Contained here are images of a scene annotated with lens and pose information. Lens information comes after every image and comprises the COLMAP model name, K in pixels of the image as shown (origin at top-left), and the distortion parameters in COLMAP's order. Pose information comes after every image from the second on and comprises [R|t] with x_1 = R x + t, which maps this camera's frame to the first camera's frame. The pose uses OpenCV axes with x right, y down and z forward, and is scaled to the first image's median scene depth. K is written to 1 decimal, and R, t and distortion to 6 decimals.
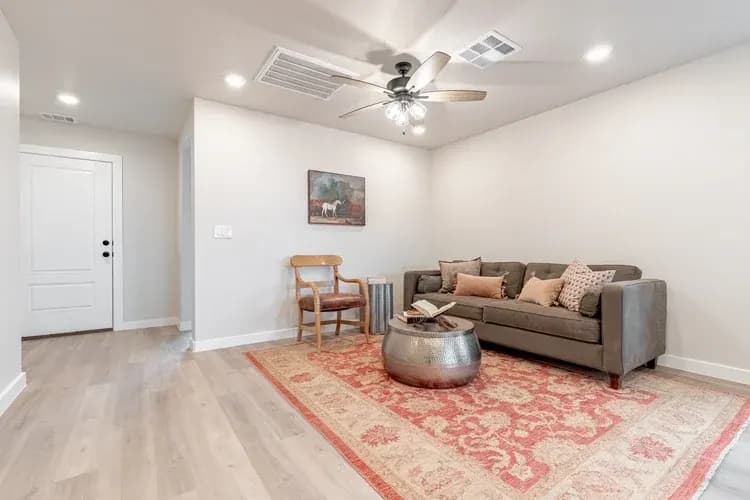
lens RADIAL K [[341.9, 0, 370.2], [0, 341.9, 252.8], [0, 0, 1]] dist [-0.001511, 0.000768]
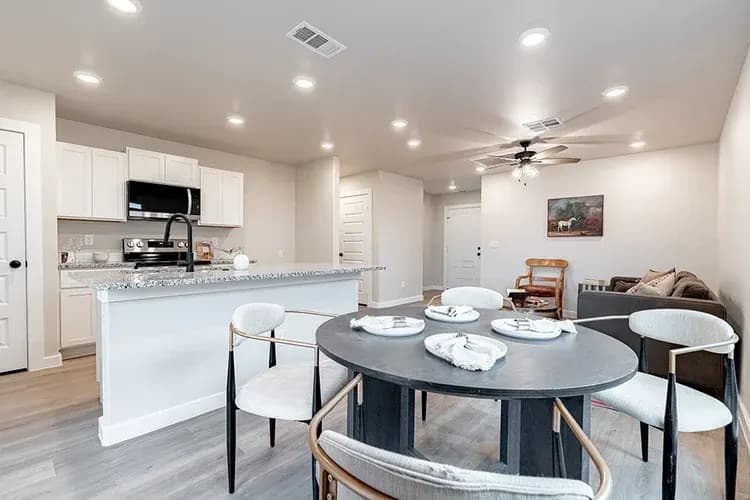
lens RADIAL K [[341.1, 0, 372.0], [0, 341.1, 252.0], [0, 0, 1]] dist [-0.008085, 0.000228]
pose [[0.222065, 0.021150, -0.974802, 1.500705], [-0.013413, 0.999736, 0.018636, -0.055103], [0.974940, 0.008937, 0.222290, -0.051199]]
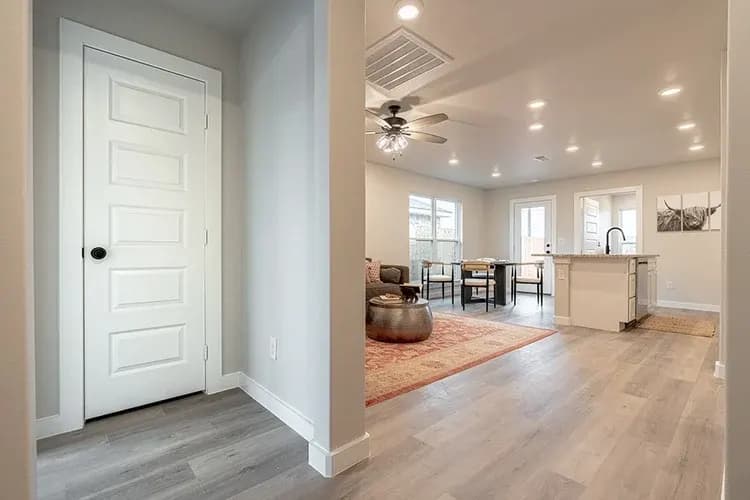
lens RADIAL K [[341.1, 0, 372.0], [0, 341.1, 252.0], [0, 0, 1]] dist [-0.008085, 0.000228]
pose [[-0.129219, 0.001915, 0.991614, -1.179679], [0.003219, 0.999994, -0.001511, 0.005340], [-0.991611, 0.002997, -0.129225, 1.252913]]
